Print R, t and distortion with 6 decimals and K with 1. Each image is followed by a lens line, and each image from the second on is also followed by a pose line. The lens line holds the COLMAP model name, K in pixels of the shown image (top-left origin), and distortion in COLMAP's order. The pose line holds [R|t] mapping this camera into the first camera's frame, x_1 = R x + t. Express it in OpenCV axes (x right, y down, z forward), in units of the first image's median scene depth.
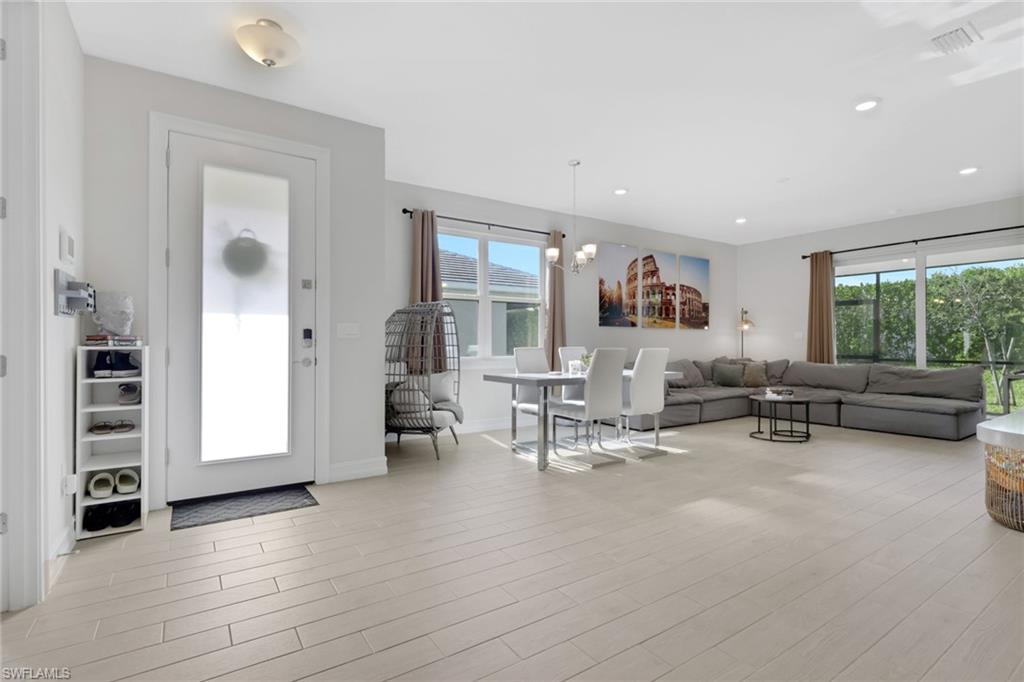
lens RADIAL K [[479.0, 0, 511.7], [0, 479.0, 348.9], [0, 0, 1]] dist [-0.000938, -0.000085]
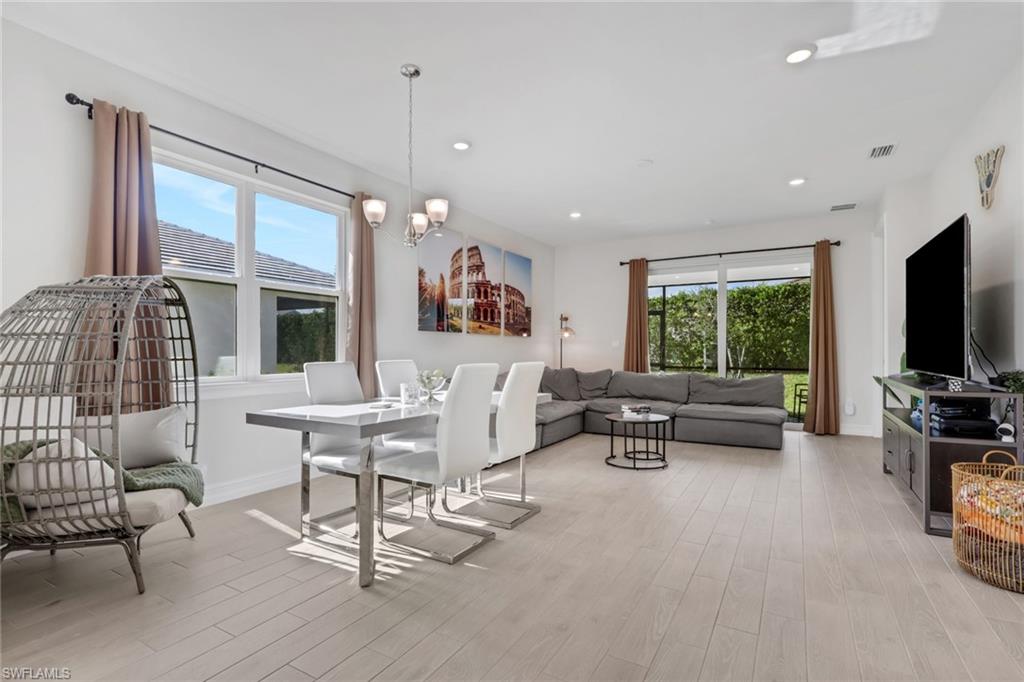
lens RADIAL K [[479.0, 0, 511.7], [0, 479.0, 348.9], [0, 0, 1]] dist [-0.000938, -0.000085]
pose [[0.899713, 0.001034, 0.436482, -0.017494], [0.005537, 0.999890, -0.013781, -0.007429], [-0.436448, 0.014815, 0.899608, 0.261485]]
